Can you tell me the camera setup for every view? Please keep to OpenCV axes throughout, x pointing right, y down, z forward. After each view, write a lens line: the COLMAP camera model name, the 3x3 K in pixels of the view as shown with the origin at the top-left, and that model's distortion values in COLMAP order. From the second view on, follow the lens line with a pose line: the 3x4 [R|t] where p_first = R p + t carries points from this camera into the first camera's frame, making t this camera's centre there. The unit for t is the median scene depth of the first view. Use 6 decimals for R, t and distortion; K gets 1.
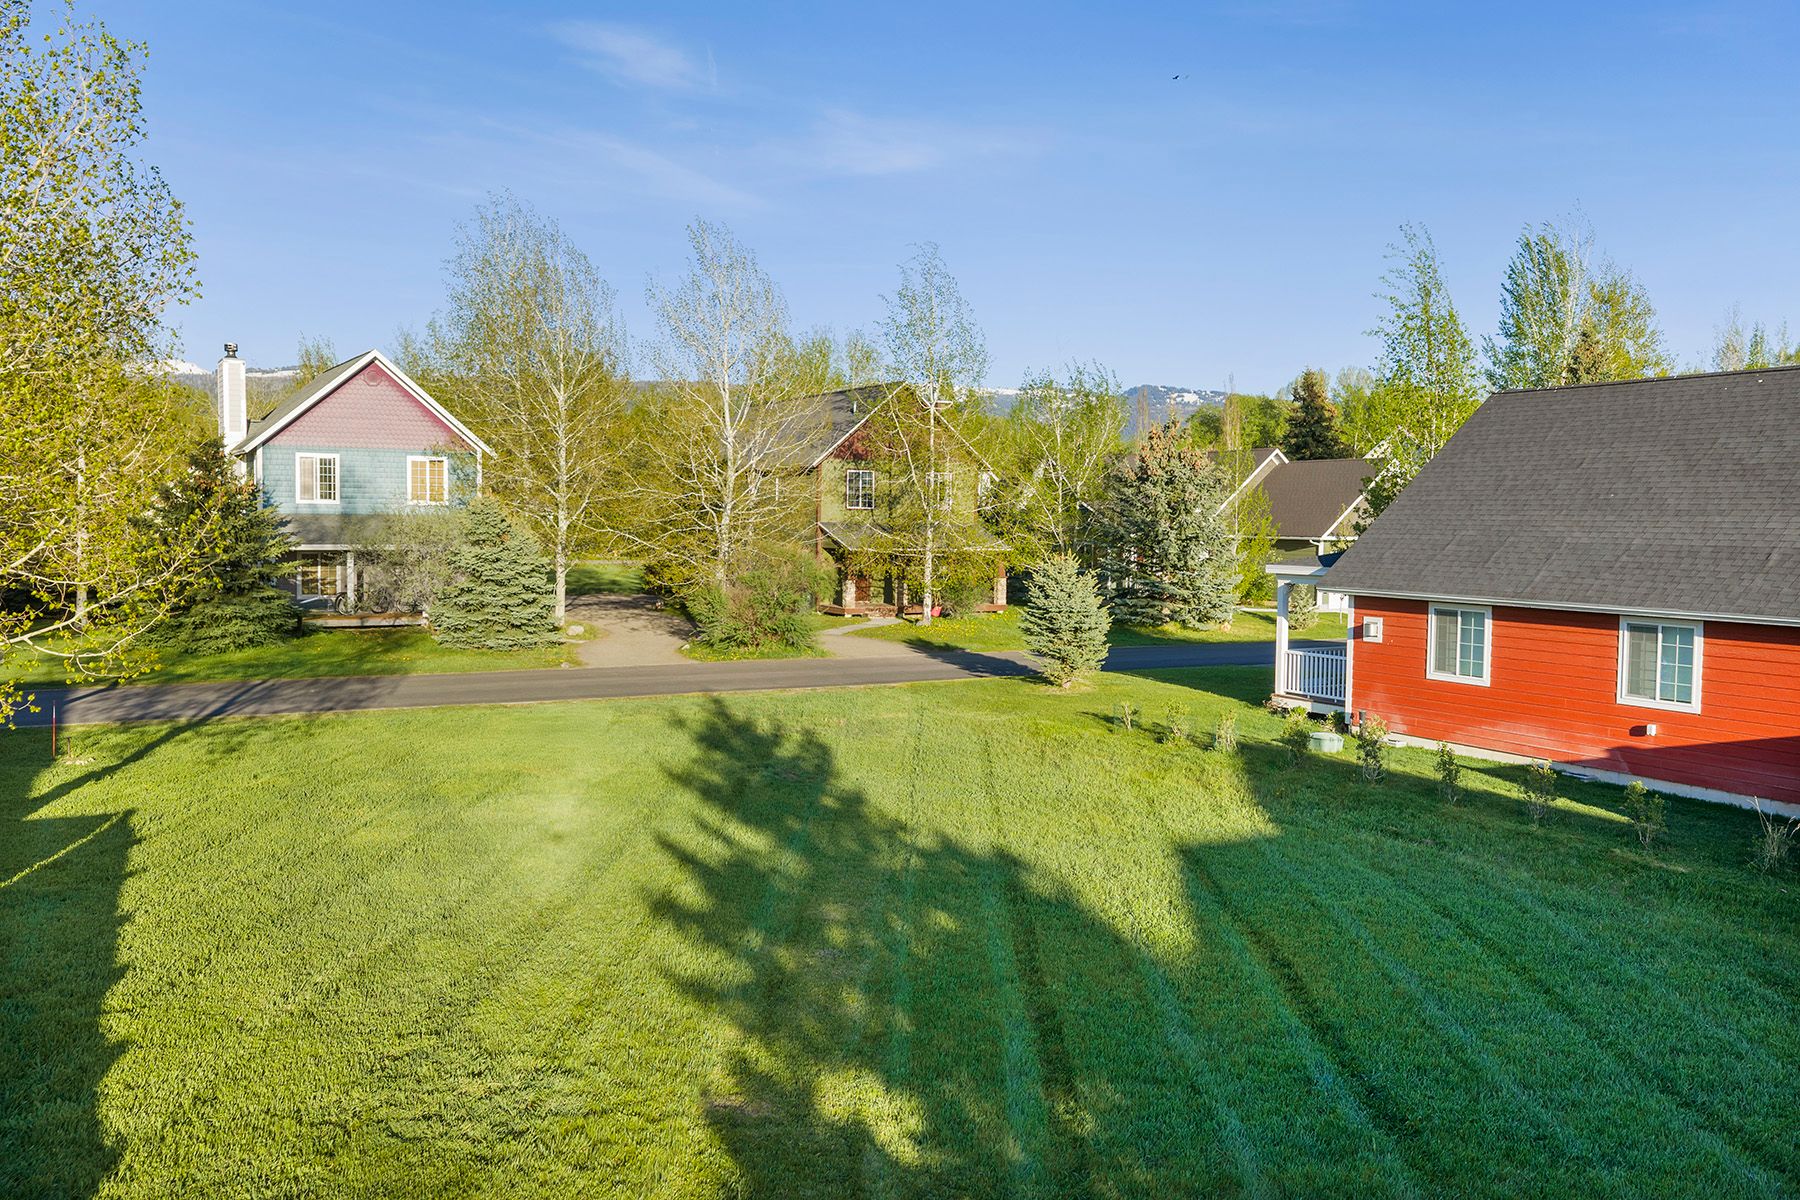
lens RADIAL K [[1490.8, 0, 901.6], [0, 1490.8, 593.7], [0, 0, 1]] dist [0.005990, -0.014957]
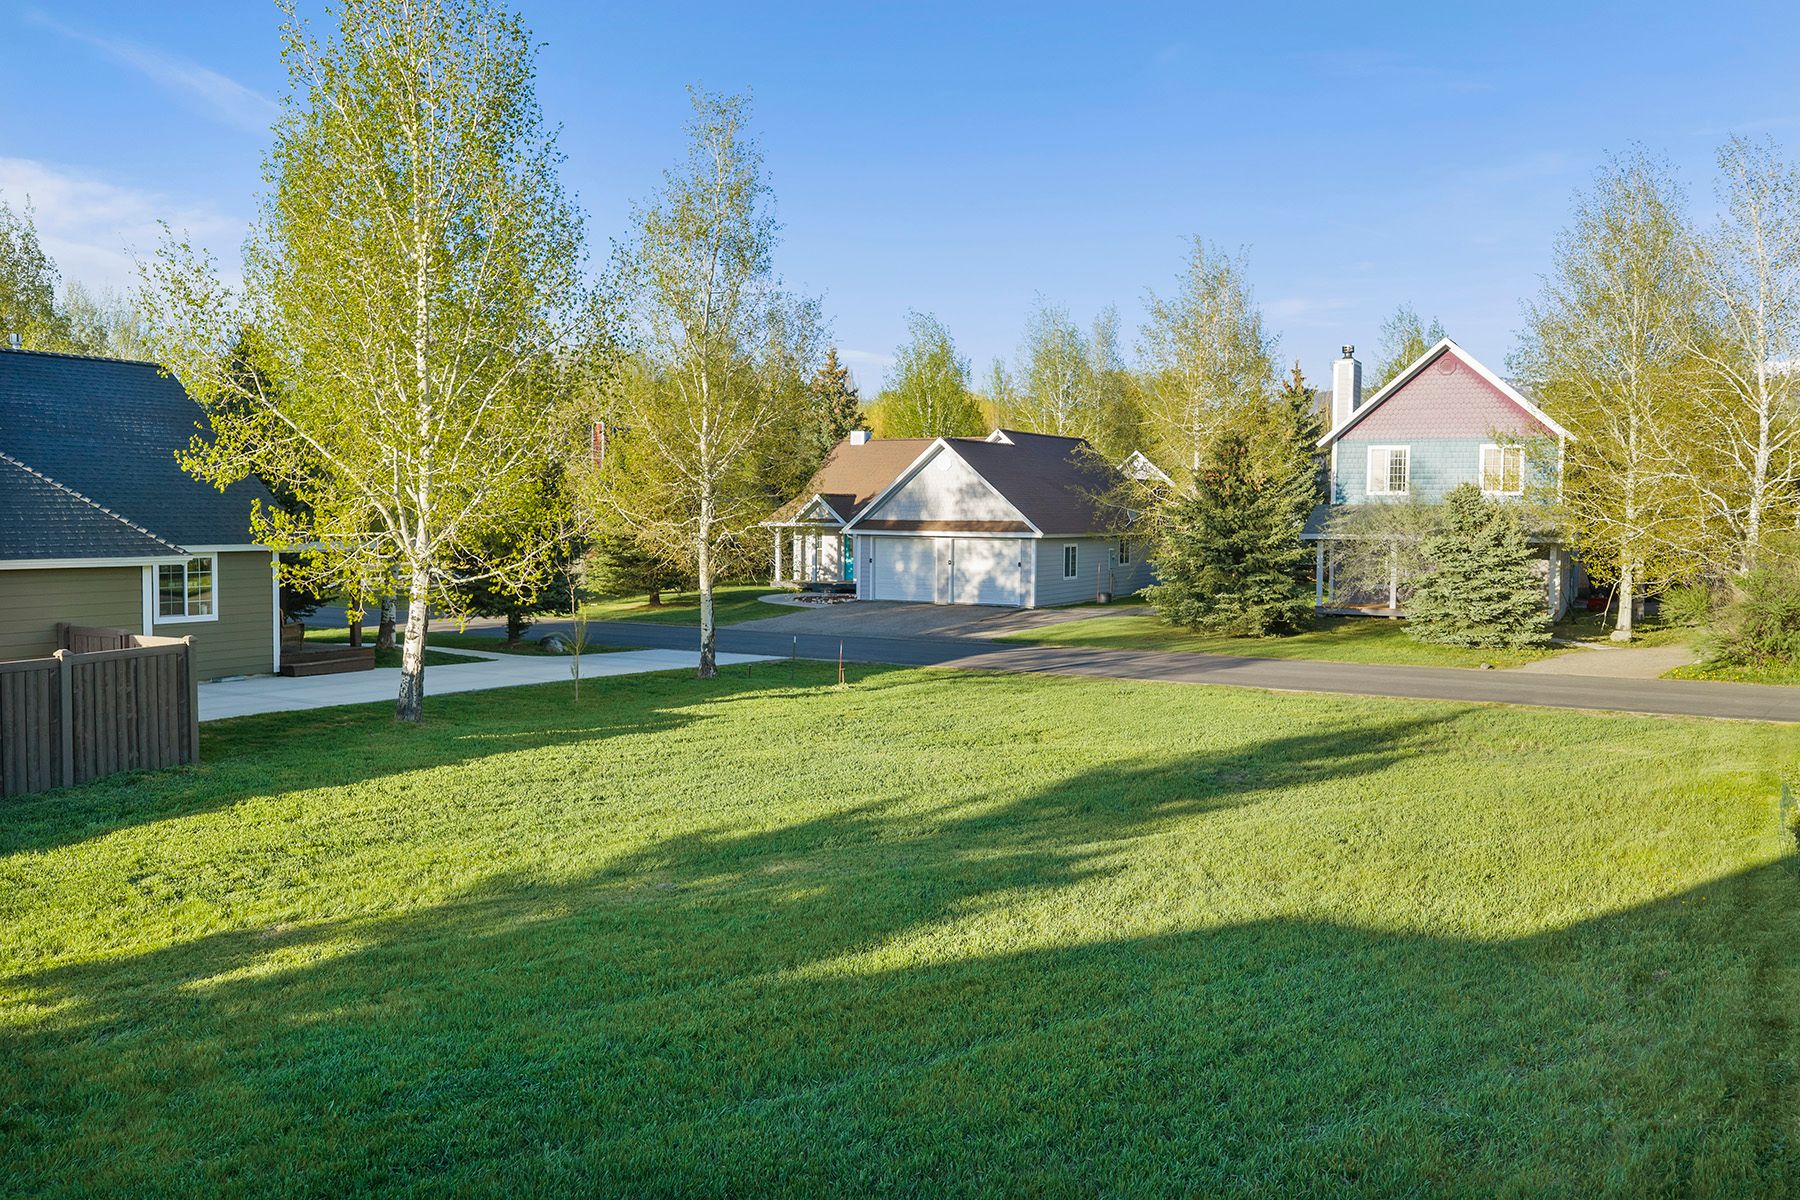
lens RADIAL K [[1490.8, 0, 900.3], [0, 1490.8, 596.2], [0, 0, 1]] dist [0.005990, -0.014957]
pose [[0.568475, 0.042838, -0.821584, 0.257639], [-0.044197, 0.998792, 0.021497, 0.001162], [0.821512, 0.024091, 0.569681, 0.149537]]
